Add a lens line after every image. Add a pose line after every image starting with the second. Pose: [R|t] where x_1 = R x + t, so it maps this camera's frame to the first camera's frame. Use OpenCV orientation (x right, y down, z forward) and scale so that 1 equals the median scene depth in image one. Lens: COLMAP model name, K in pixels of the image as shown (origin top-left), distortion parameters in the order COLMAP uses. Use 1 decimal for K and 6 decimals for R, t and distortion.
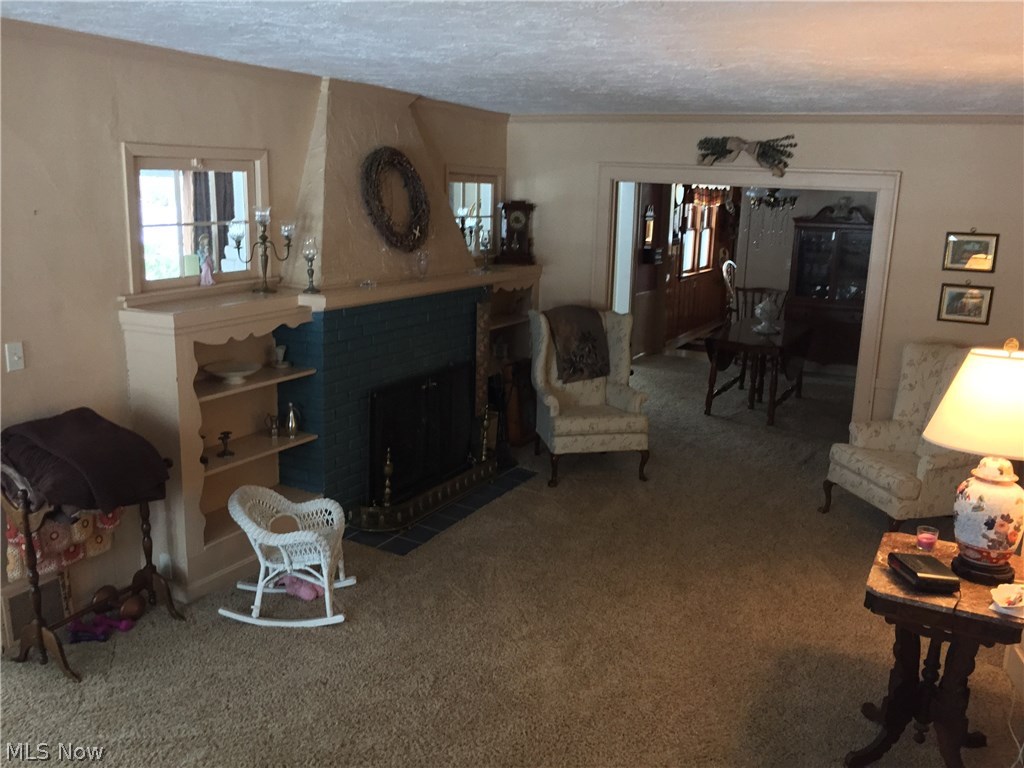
lens RADIAL K [[892.0, 0, 512.0], [0, 892.0, 384.0], [0, 0, 1]] dist [-0.001429, -0.001281]
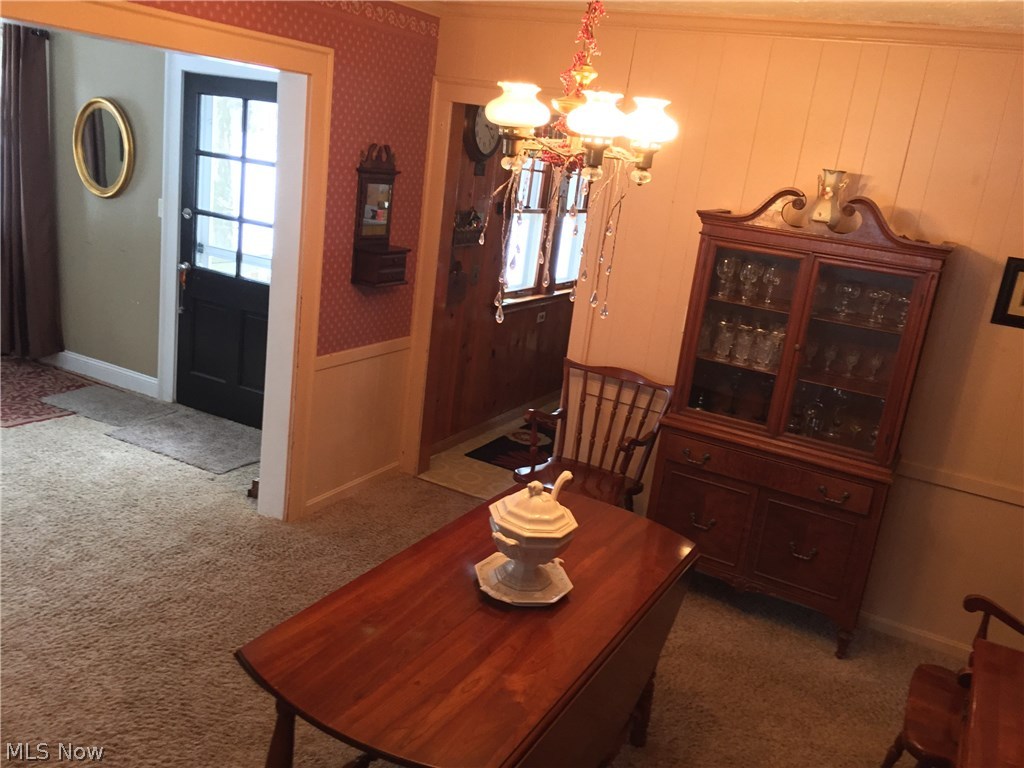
lens RADIAL K [[892.0, 0, 512.0], [0, 892.0, 384.0], [0, 0, 1]] dist [-0.001429, -0.001281]
pose [[0.994687, 0.094384, 0.041104, 0.171168], [-0.095935, 0.994679, 0.037553, -0.090832], [-0.037341, -0.041297, 0.998449, 0.474507]]
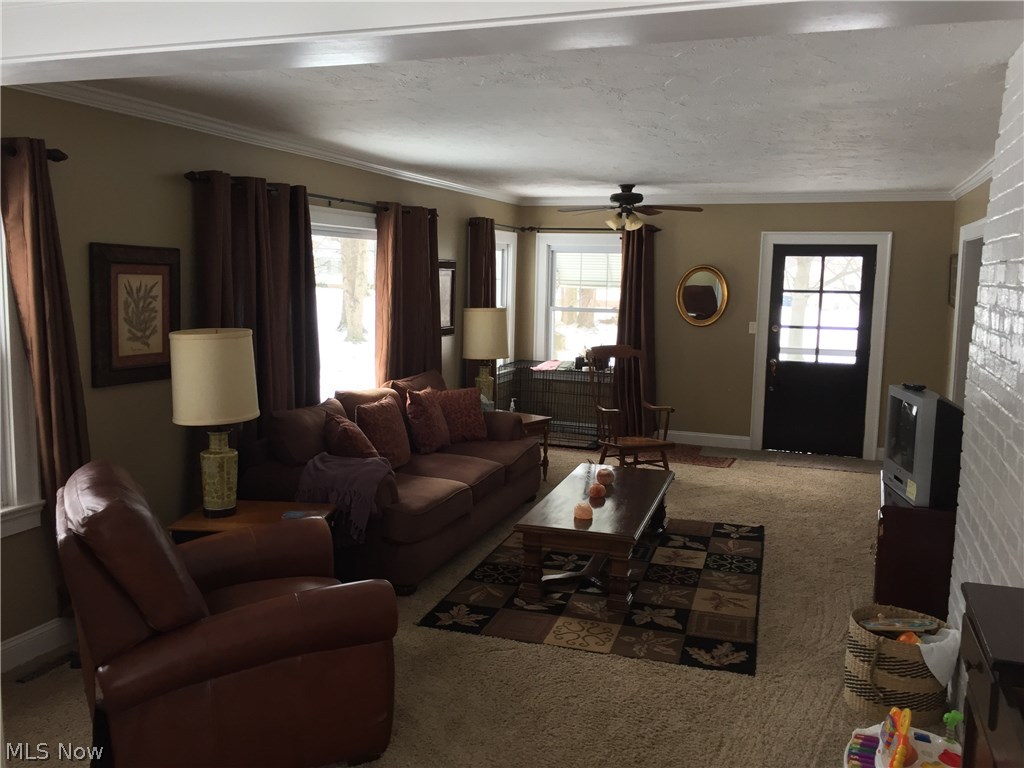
lens RADIAL K [[892.0, 0, 512.0], [0, 892.0, 384.0], [0, 0, 1]] dist [-0.001429, -0.001281]
pose [[0.988042, -0.017802, 0.153154, -0.785032], [0.033318, 0.994495, -0.099343, 0.022355], [-0.150542, 0.103258, 0.983196, 0.041684]]
